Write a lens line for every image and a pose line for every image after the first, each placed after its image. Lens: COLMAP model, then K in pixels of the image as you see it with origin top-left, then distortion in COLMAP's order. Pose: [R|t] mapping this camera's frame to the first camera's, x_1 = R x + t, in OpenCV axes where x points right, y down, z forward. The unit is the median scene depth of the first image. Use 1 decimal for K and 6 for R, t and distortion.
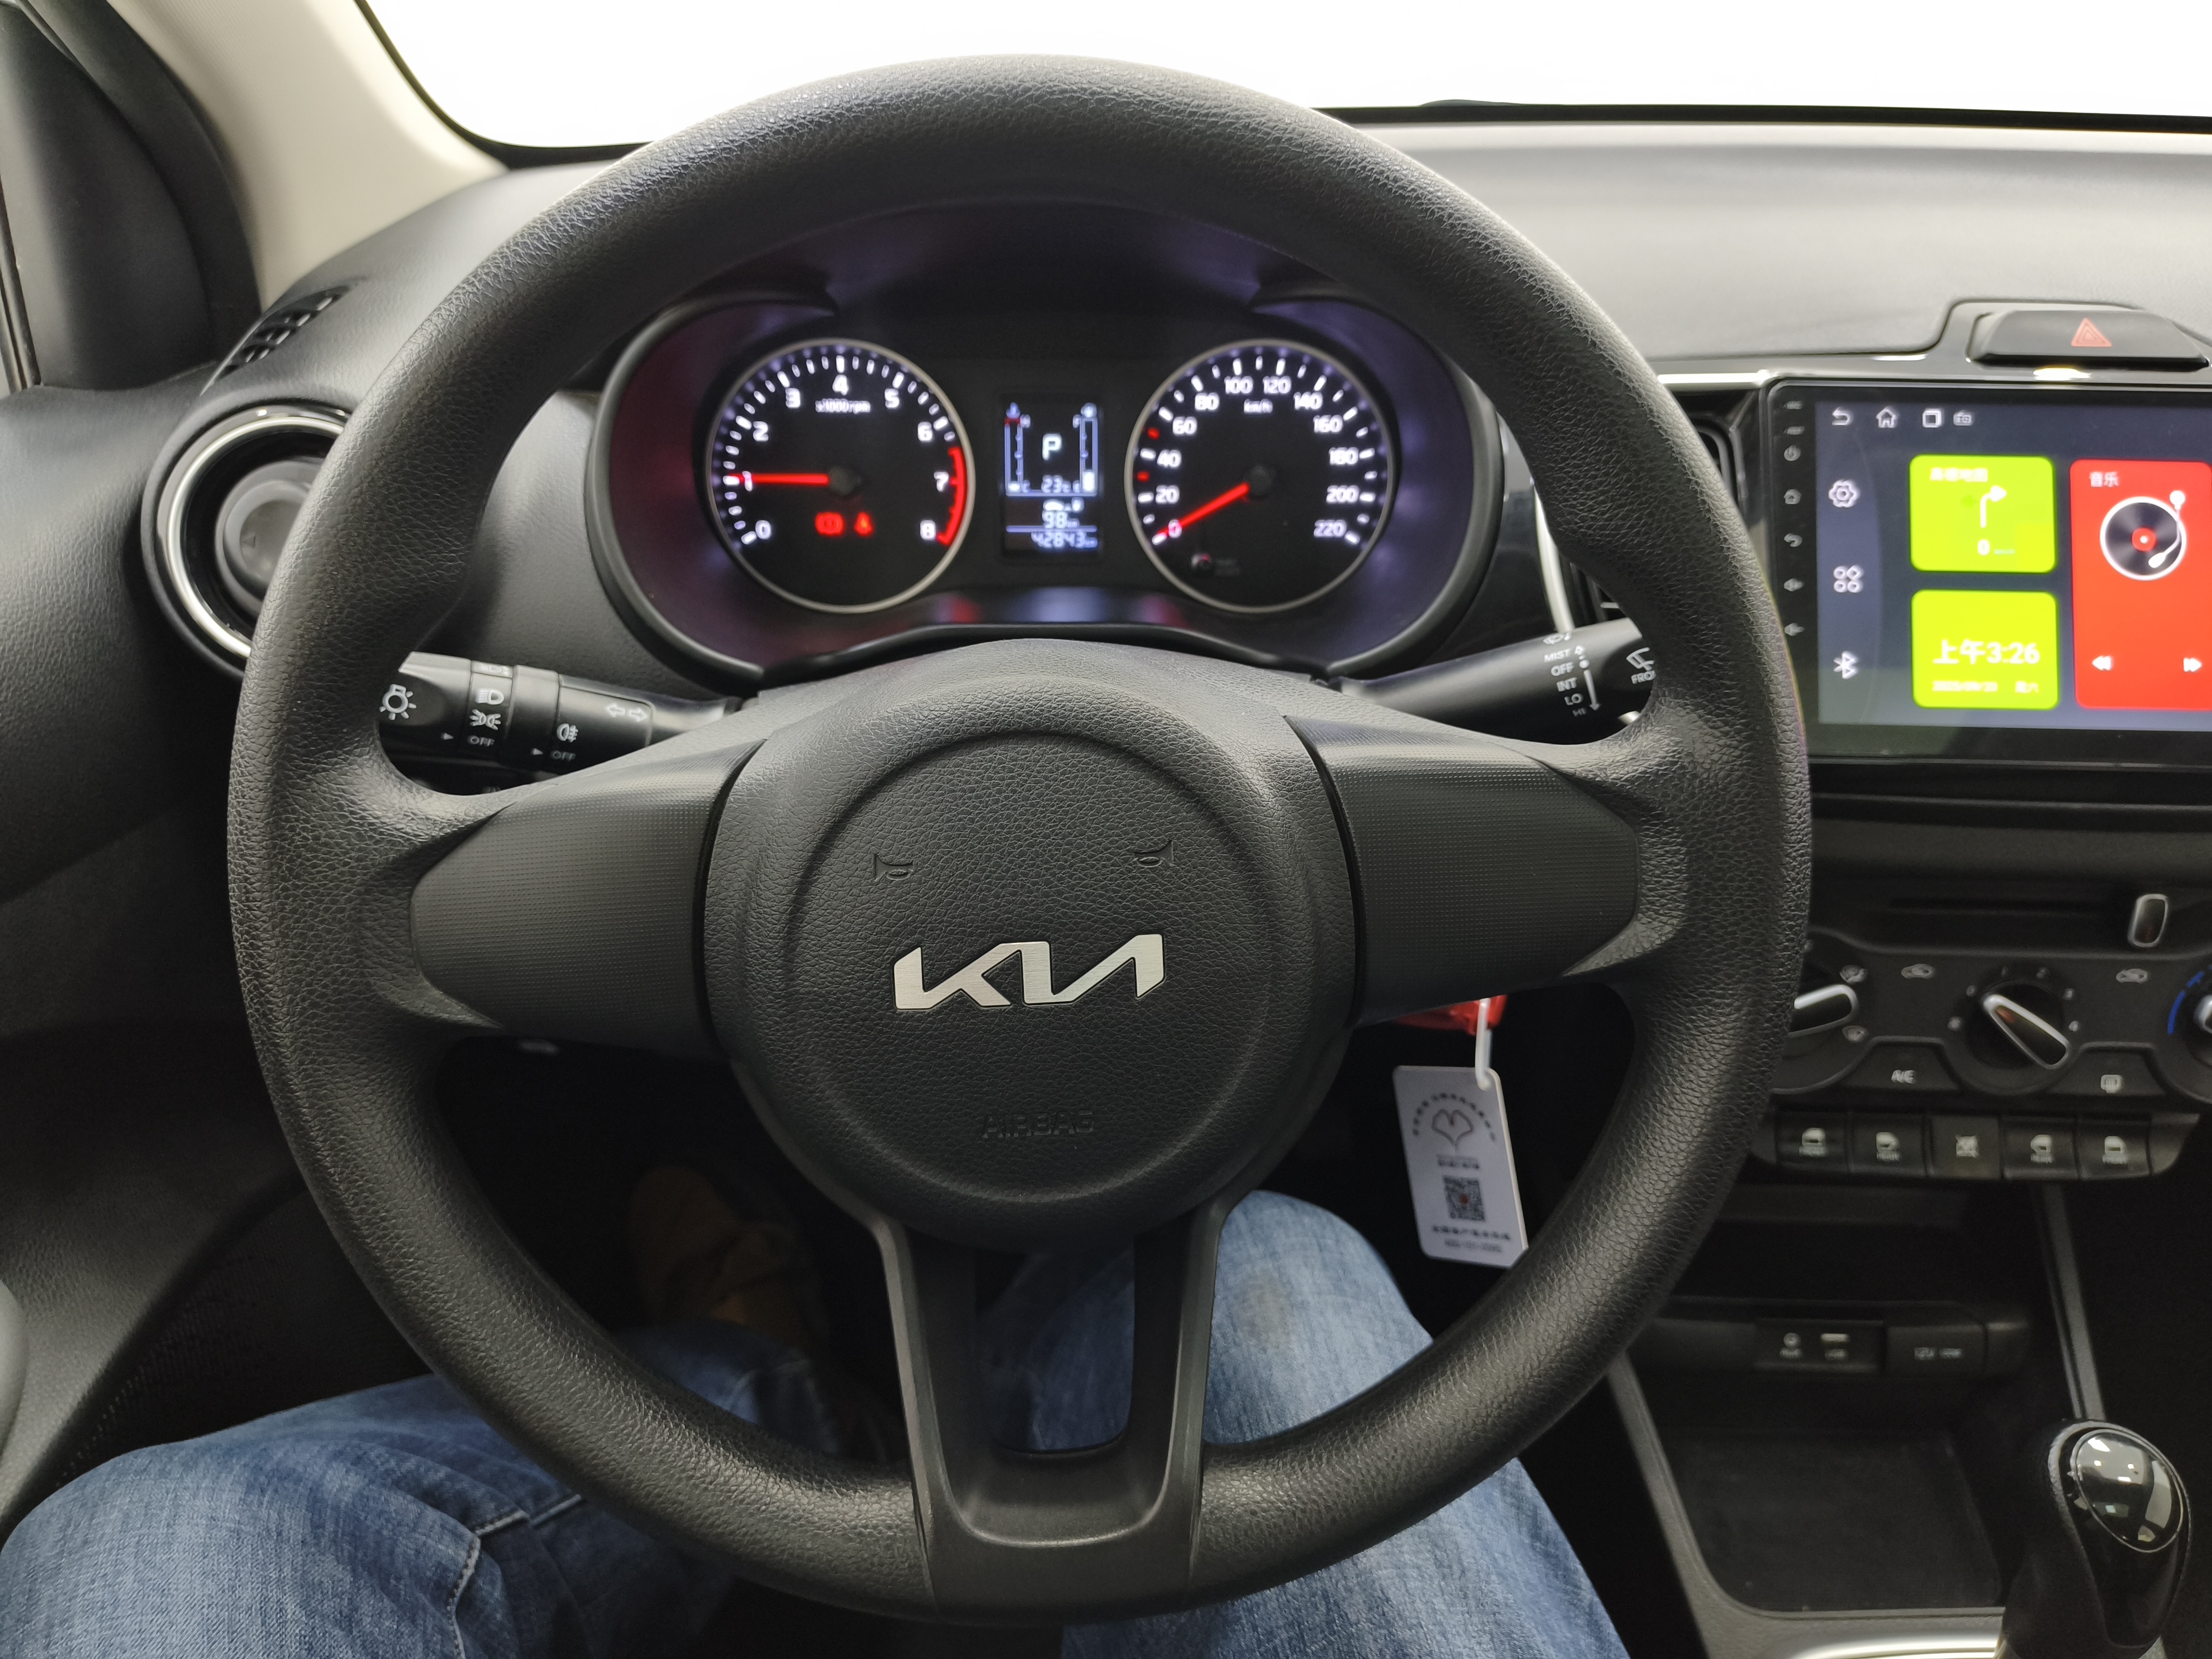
lens RADIAL K [[1510.6, 0, 1106.0], [0, 1510.6, 829.5], [0, 0, 1]] dist [0.041178, -0.068196]
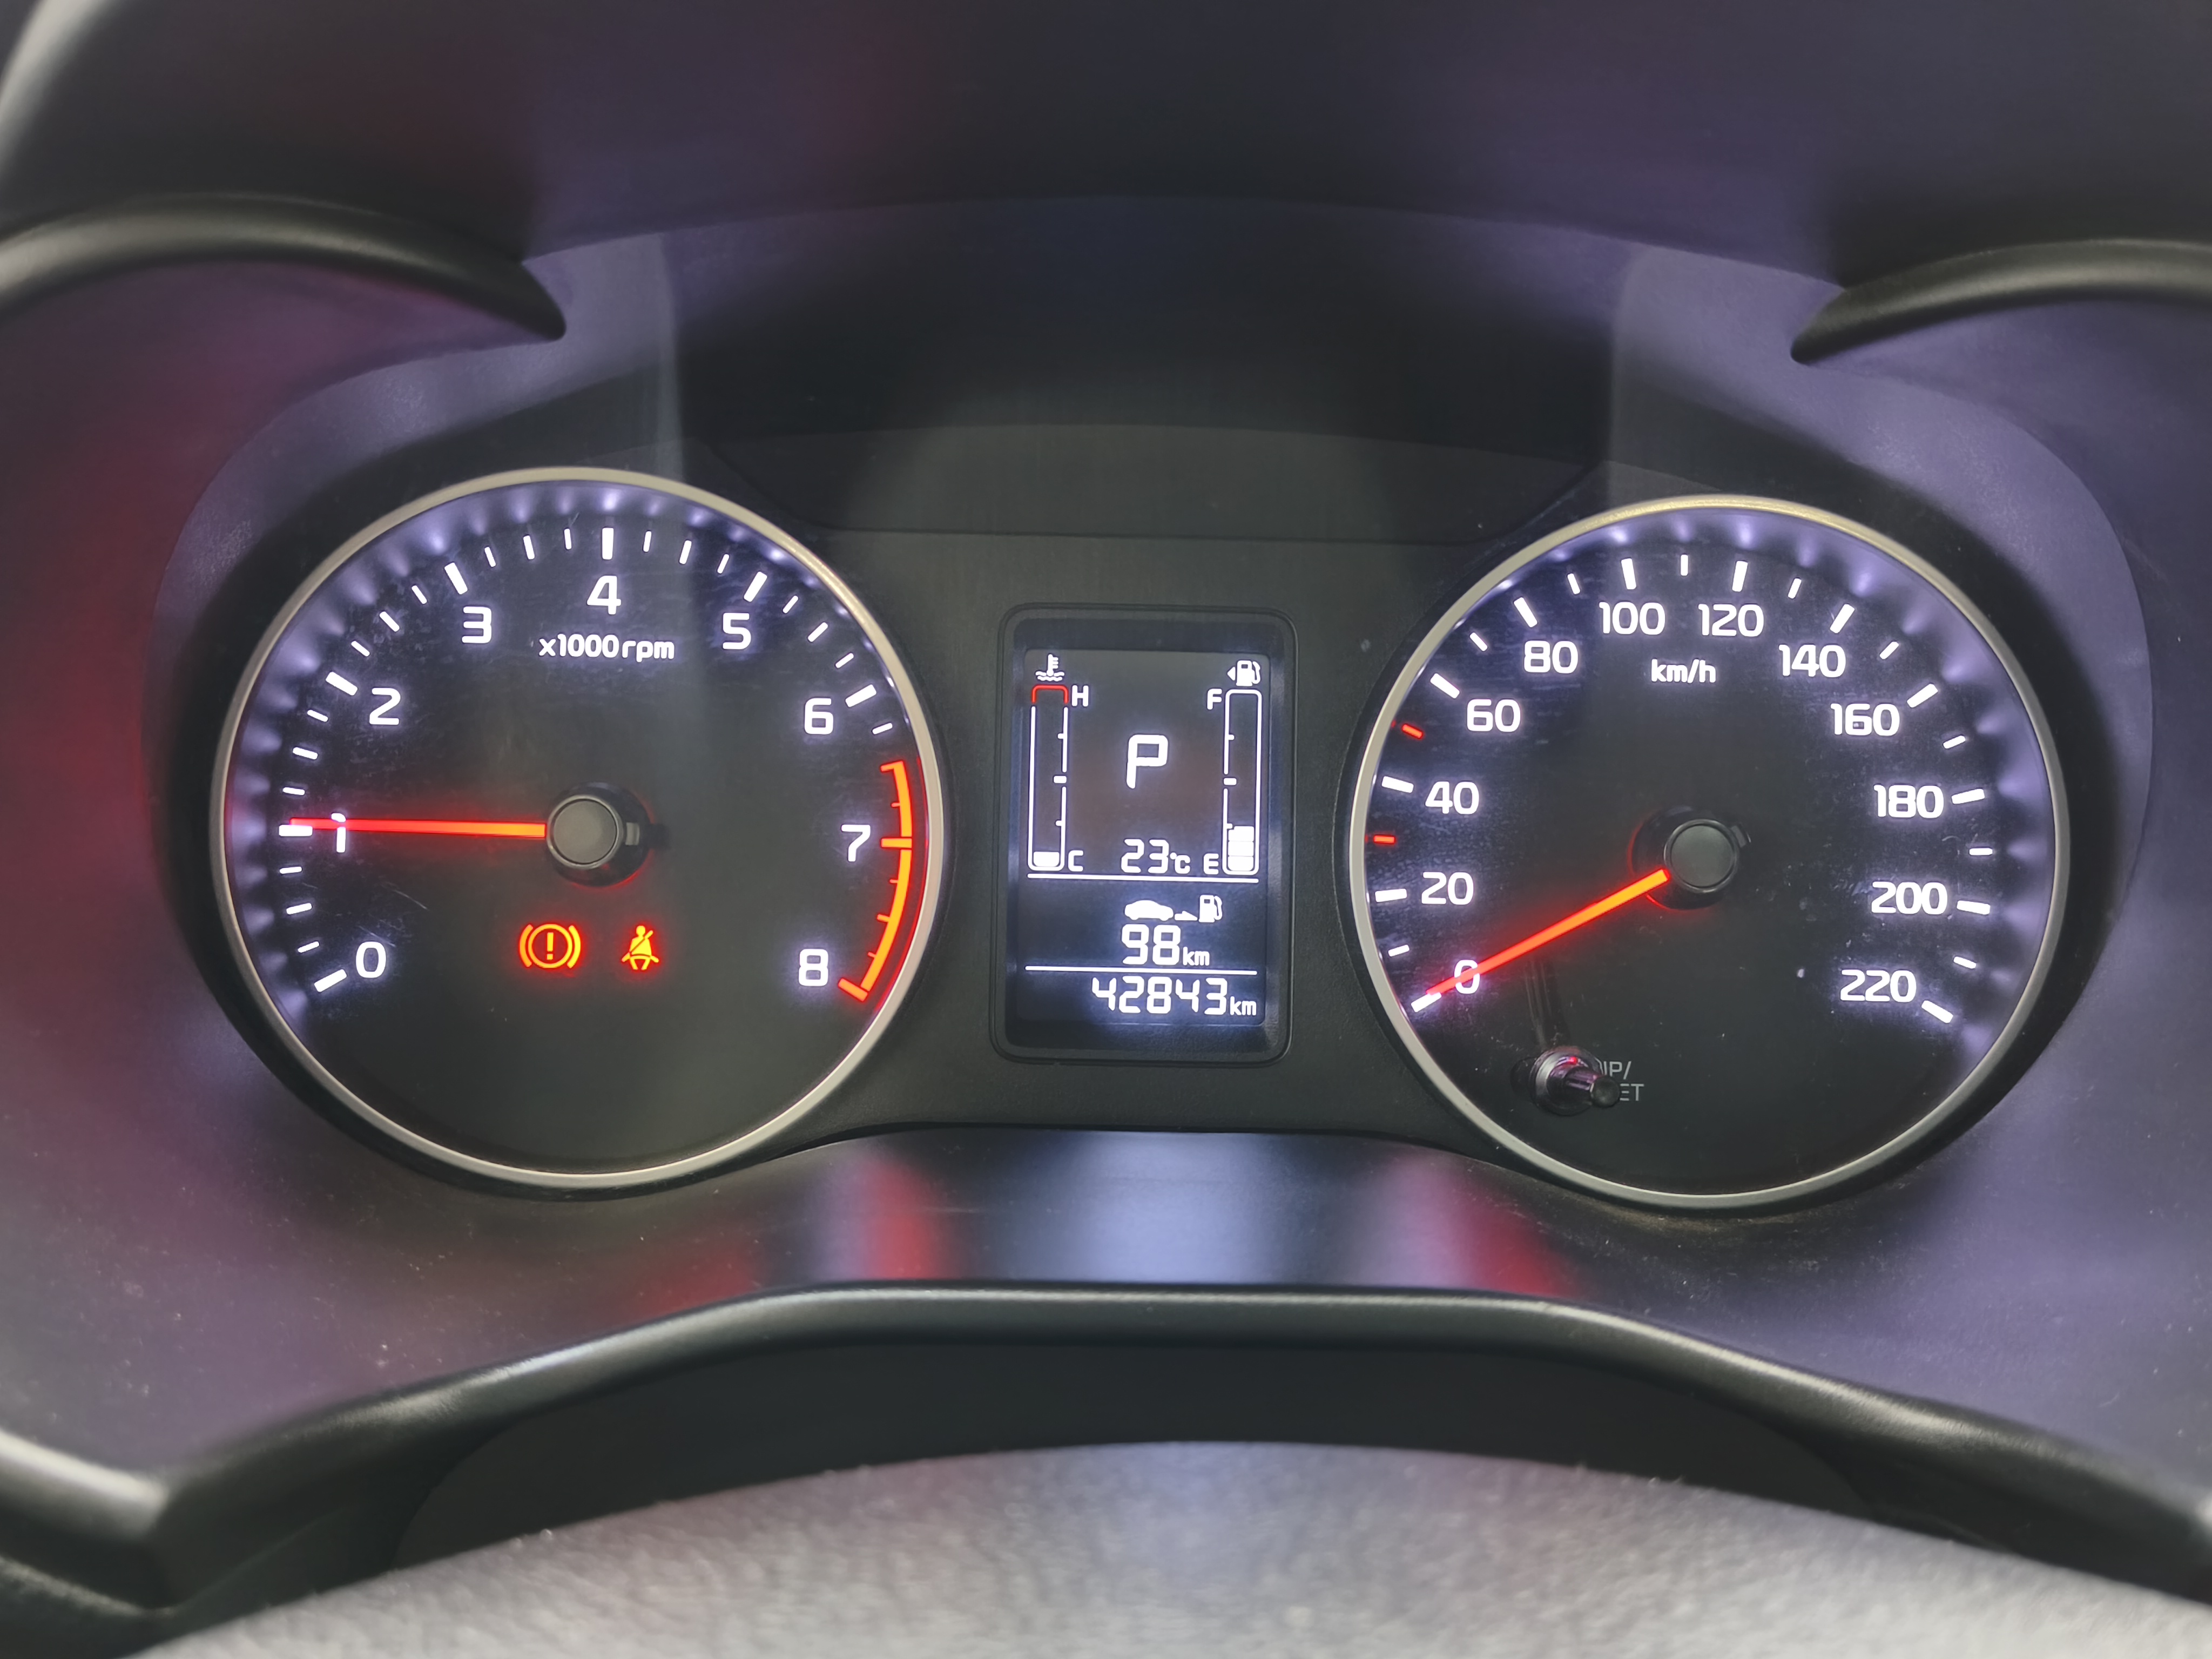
lens RADIAL K [[1597.6, 0, 1106.0], [0, 1597.6, 829.5], [0, 0, 1]] dist [0.008586, 0.001621]
pose [[0.999656, 0.020276, 0.016628, -0.053348], [-0.015886, 0.972790, -0.231145, -0.143522], [-0.020862, 0.230802, 0.972777, 0.617391]]
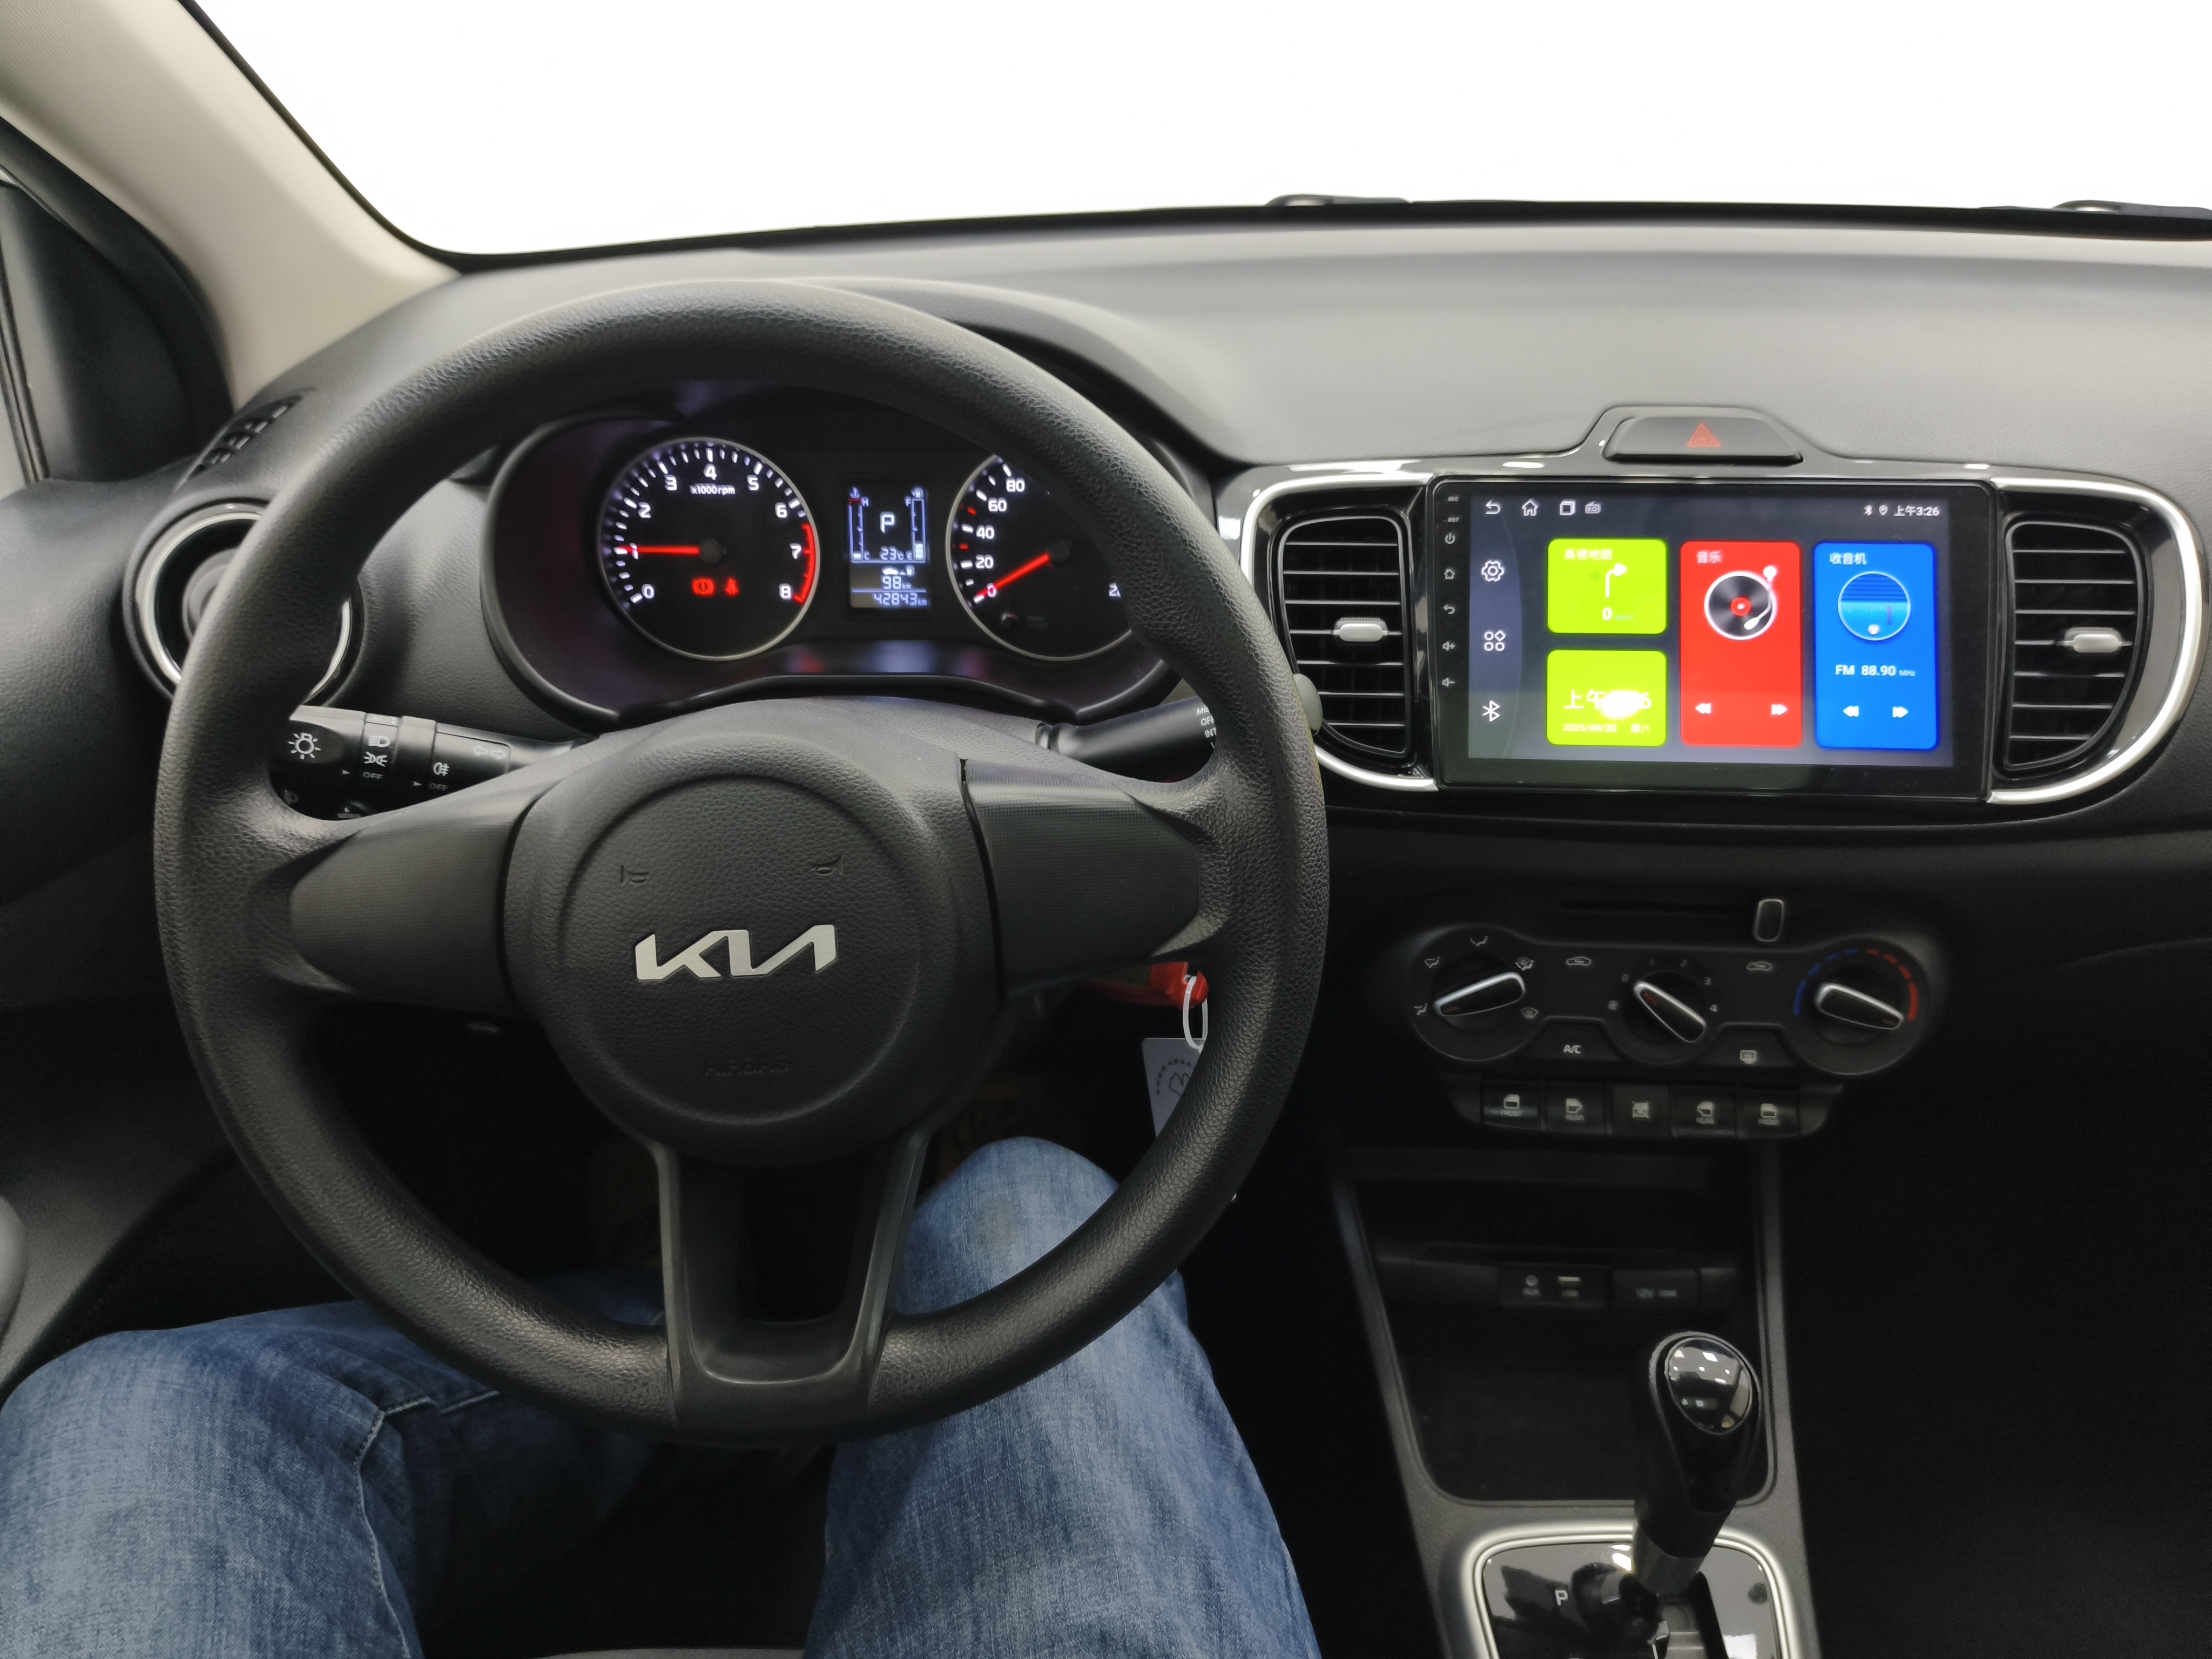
lens RADIAL K [[1495.6, 0, 1106.9], [0, 1495.6, 825.6], [0, 0, 1]] dist [0.055228, -0.079668]
pose [[0.999673, 0.000878, -0.025567, 0.170096], [-0.001028, 0.999982, -0.005858, -0.006439], [0.025561, 0.005882, 0.999656, -0.181584]]
